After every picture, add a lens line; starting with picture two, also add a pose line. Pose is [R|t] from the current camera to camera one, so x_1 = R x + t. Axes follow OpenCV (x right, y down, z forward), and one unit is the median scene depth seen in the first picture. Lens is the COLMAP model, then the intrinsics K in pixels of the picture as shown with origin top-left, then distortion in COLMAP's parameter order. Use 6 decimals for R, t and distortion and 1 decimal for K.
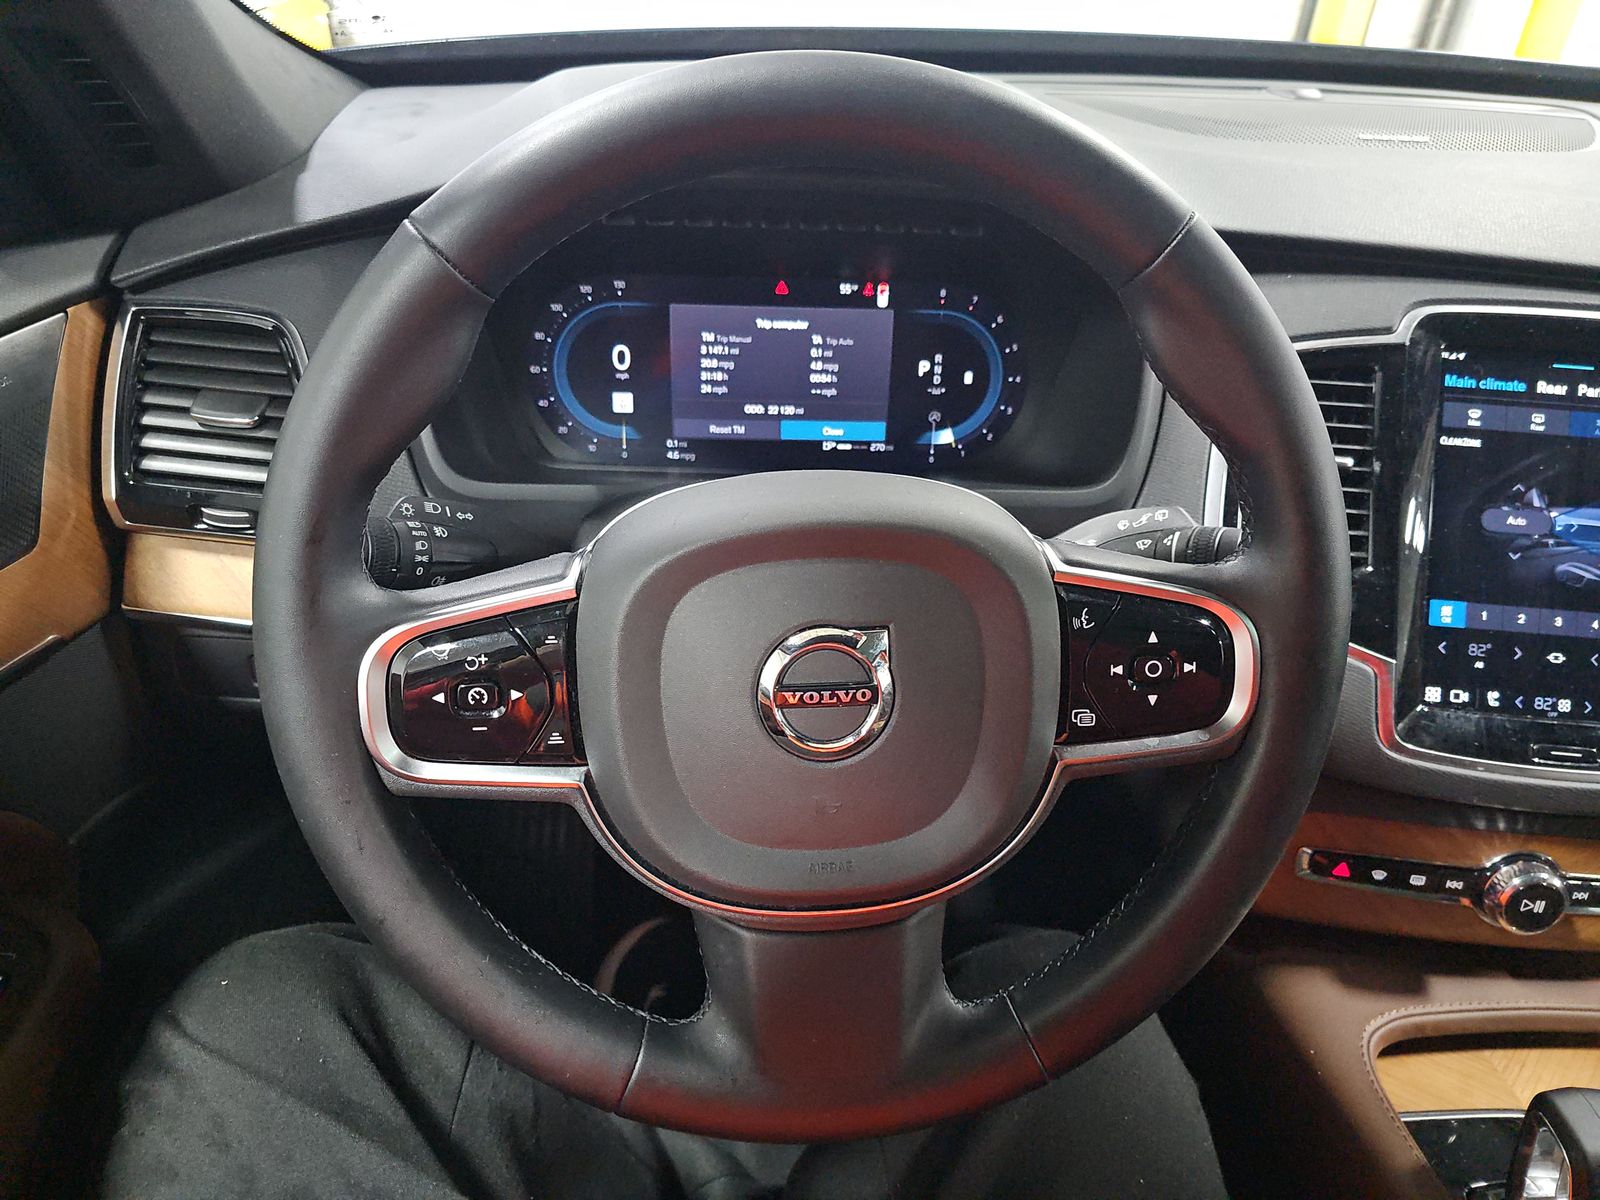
lens RADIAL K [[1036.8, 0, 803.5], [0, 1036.8, 609.2], [0, 0, 1]] dist [0.038848, -0.031933]
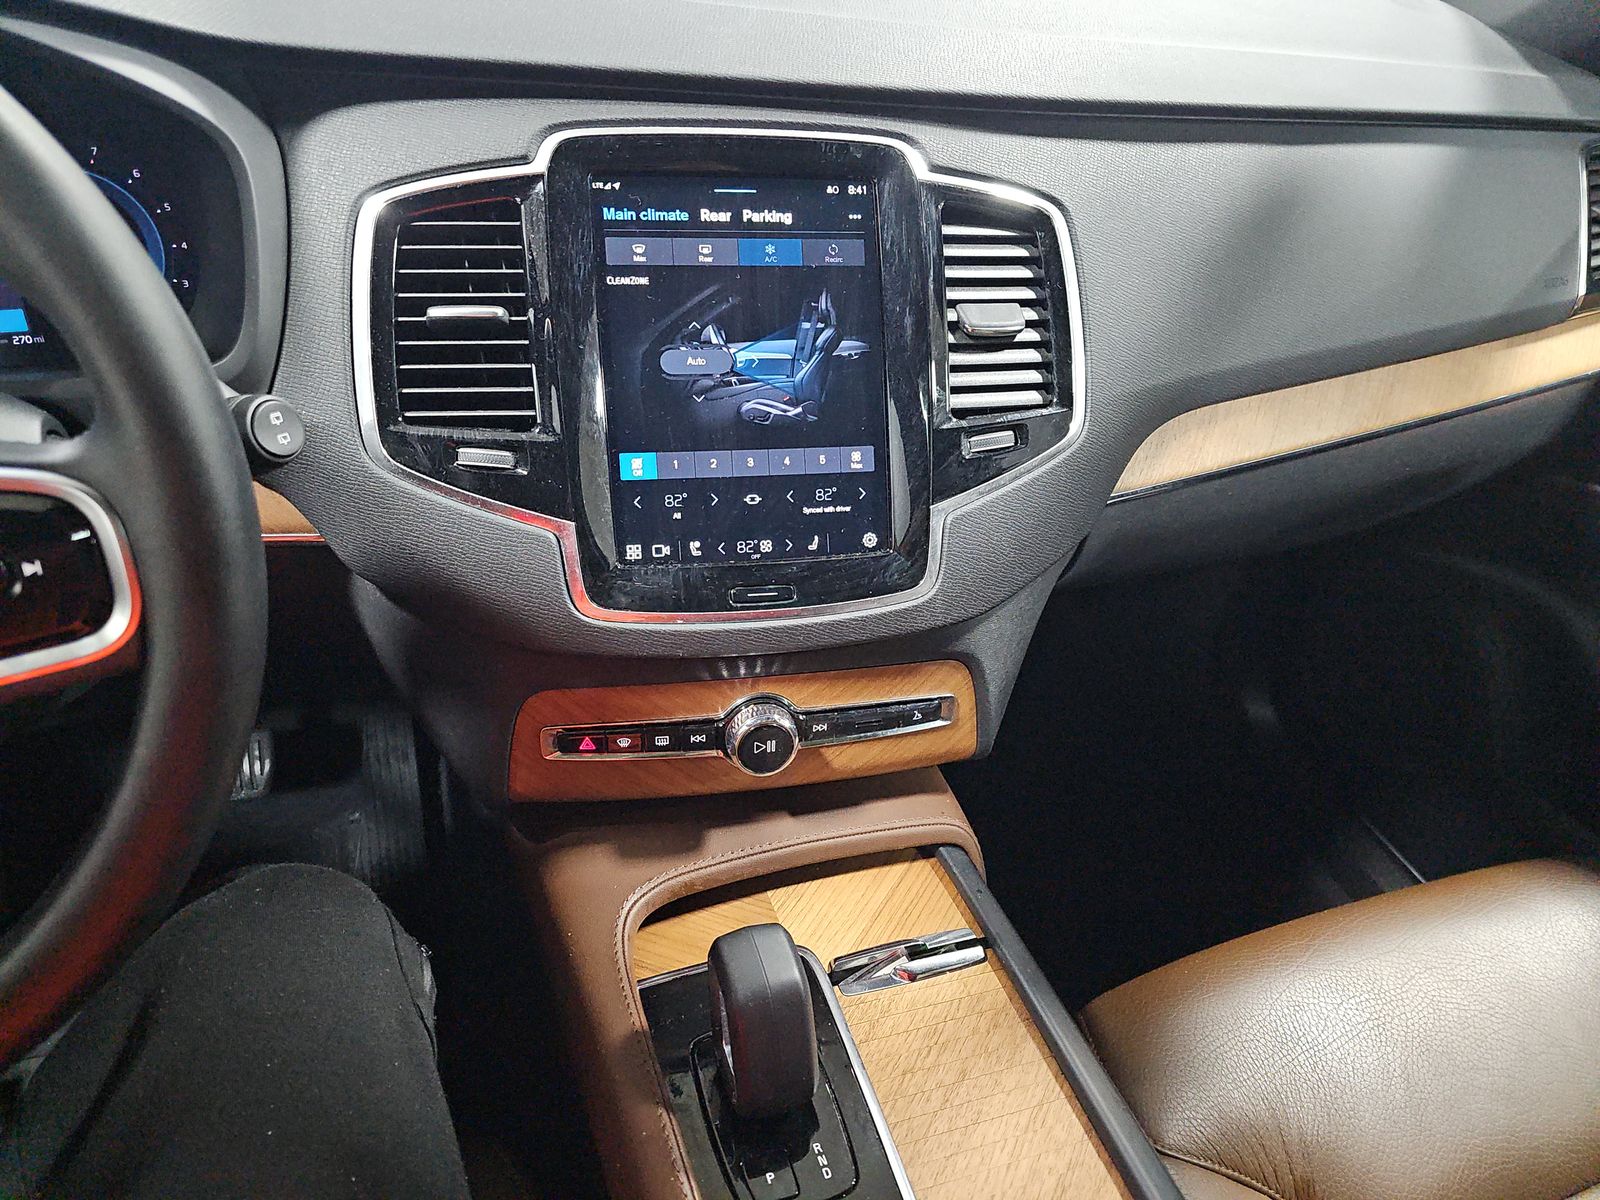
lens RADIAL K [[1036.8, 0, 803.8], [0, 1036.8, 605.2], [0, 0, 1]] dist [0.038848, -0.031933]
pose [[0.967717, -0.144720, 0.206351, 0.526849], [0.124187, 0.986224, 0.109270, 0.042717], [-0.219321, -0.080117, 0.972358, 0.035187]]
